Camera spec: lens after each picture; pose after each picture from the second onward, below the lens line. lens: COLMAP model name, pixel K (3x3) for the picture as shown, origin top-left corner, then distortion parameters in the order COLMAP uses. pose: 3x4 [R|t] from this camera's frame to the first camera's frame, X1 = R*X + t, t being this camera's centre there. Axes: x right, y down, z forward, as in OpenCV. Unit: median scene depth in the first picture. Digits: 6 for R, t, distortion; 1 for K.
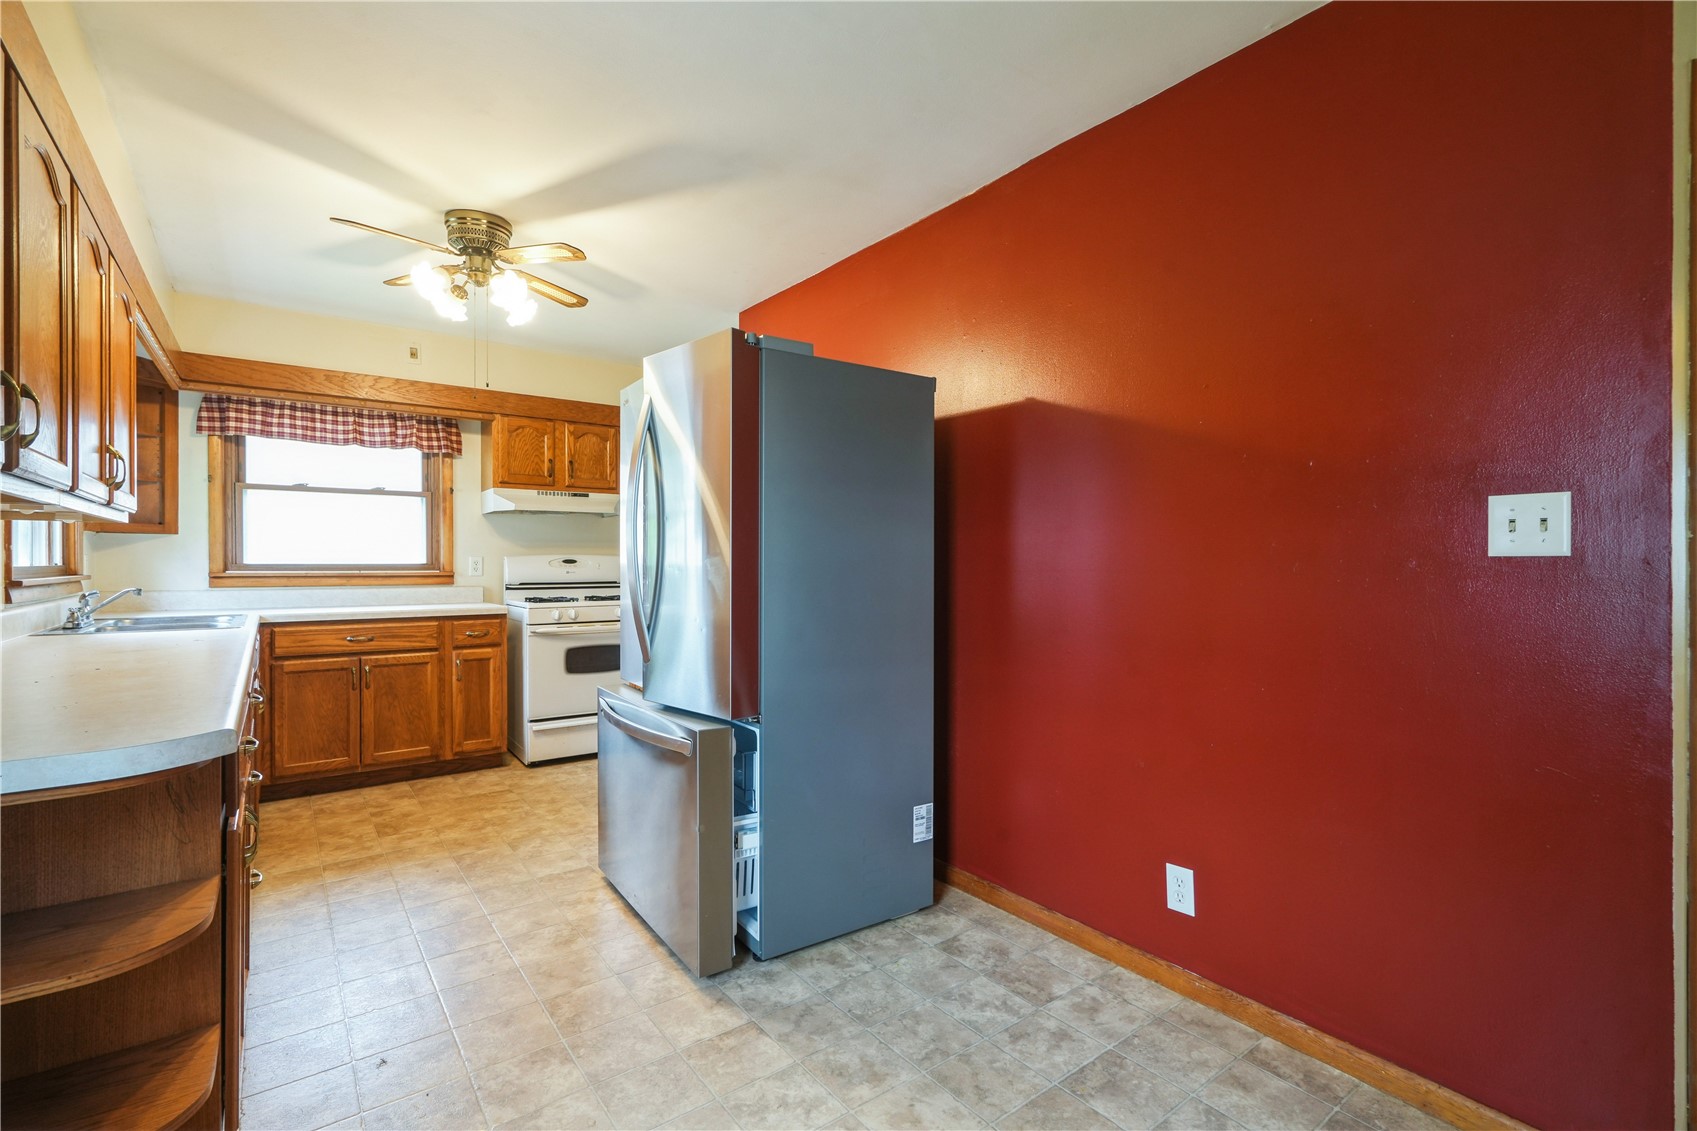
lens RADIAL K [[771.7, 0, 847.4], [0, 771.7, 566.7], [0, 0, 1]] dist [-0.009185, 0.003695]
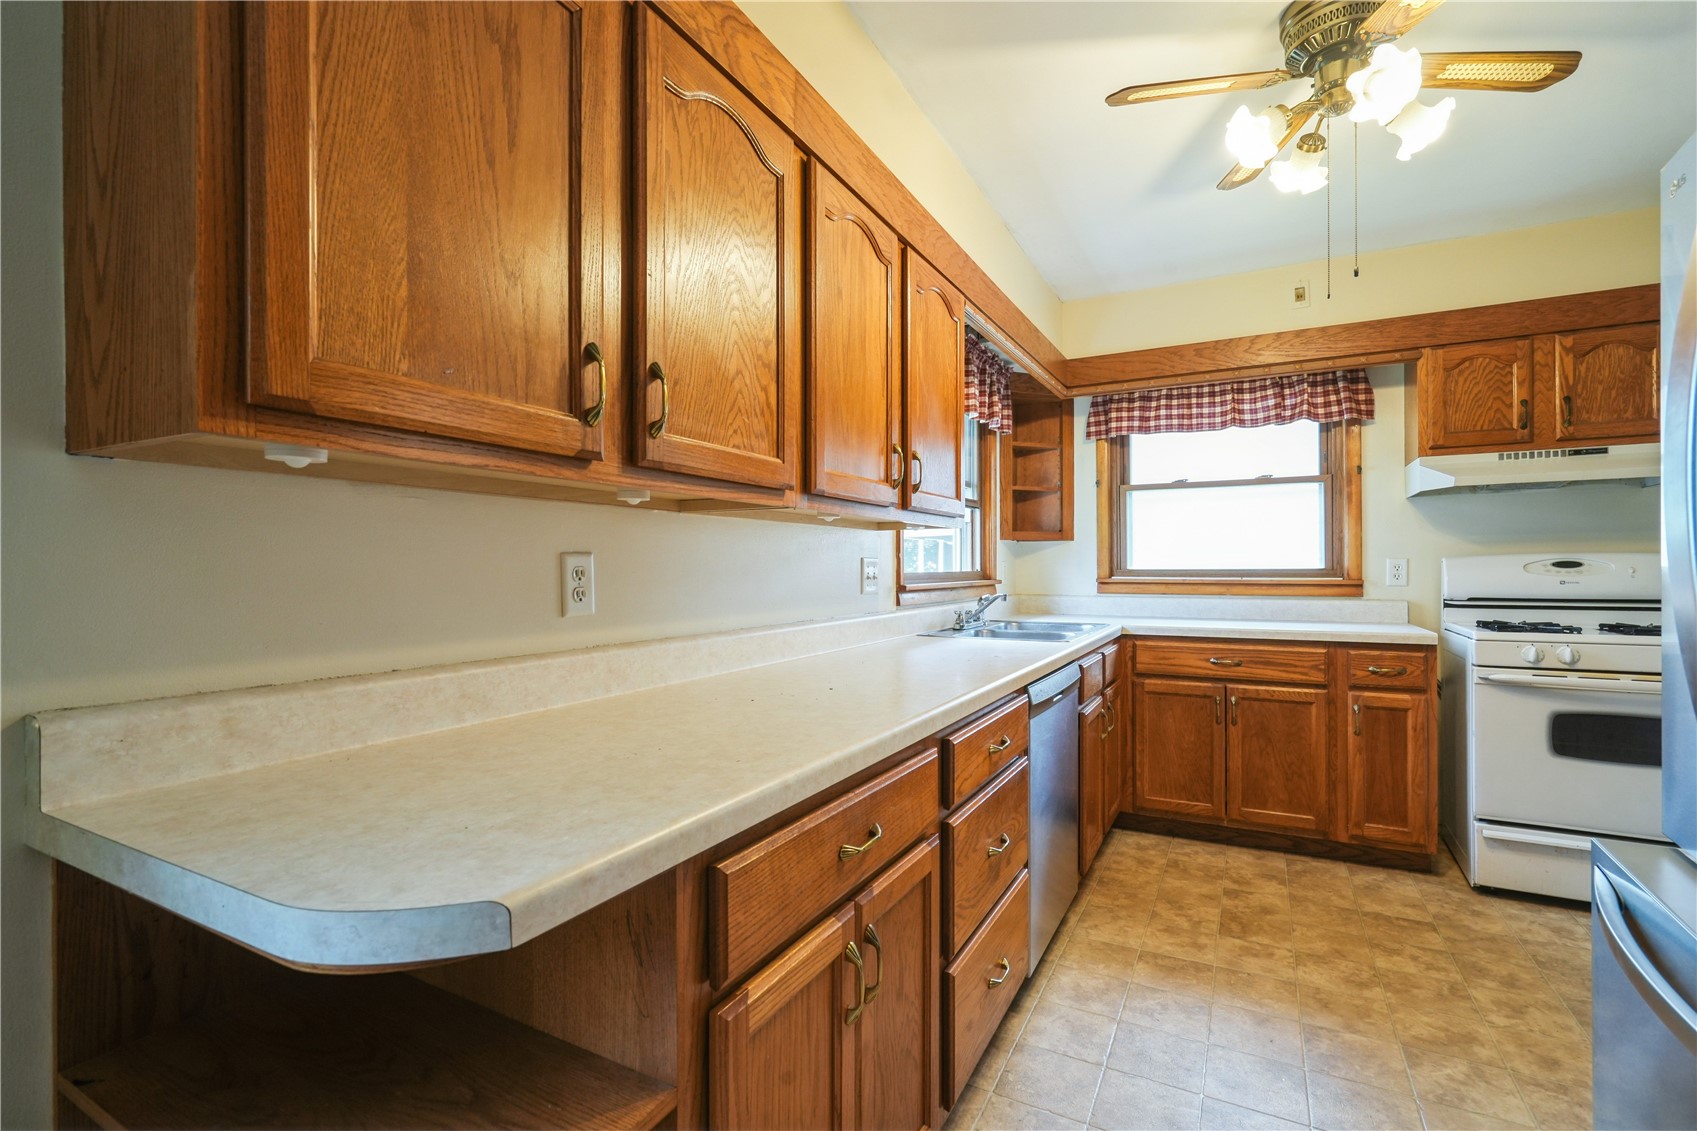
lens RADIAL K [[771.7, 0, 838.4], [0, 771.7, 568.2], [0, 0, 1]] dist [-0.009185, 0.003695]
pose [[0.423818, -0.001805, -0.905745, -0.068750], [-0.001124, 0.999996, -0.002519, -0.002190], [0.905747, 0.002086, 0.423815, 0.273394]]
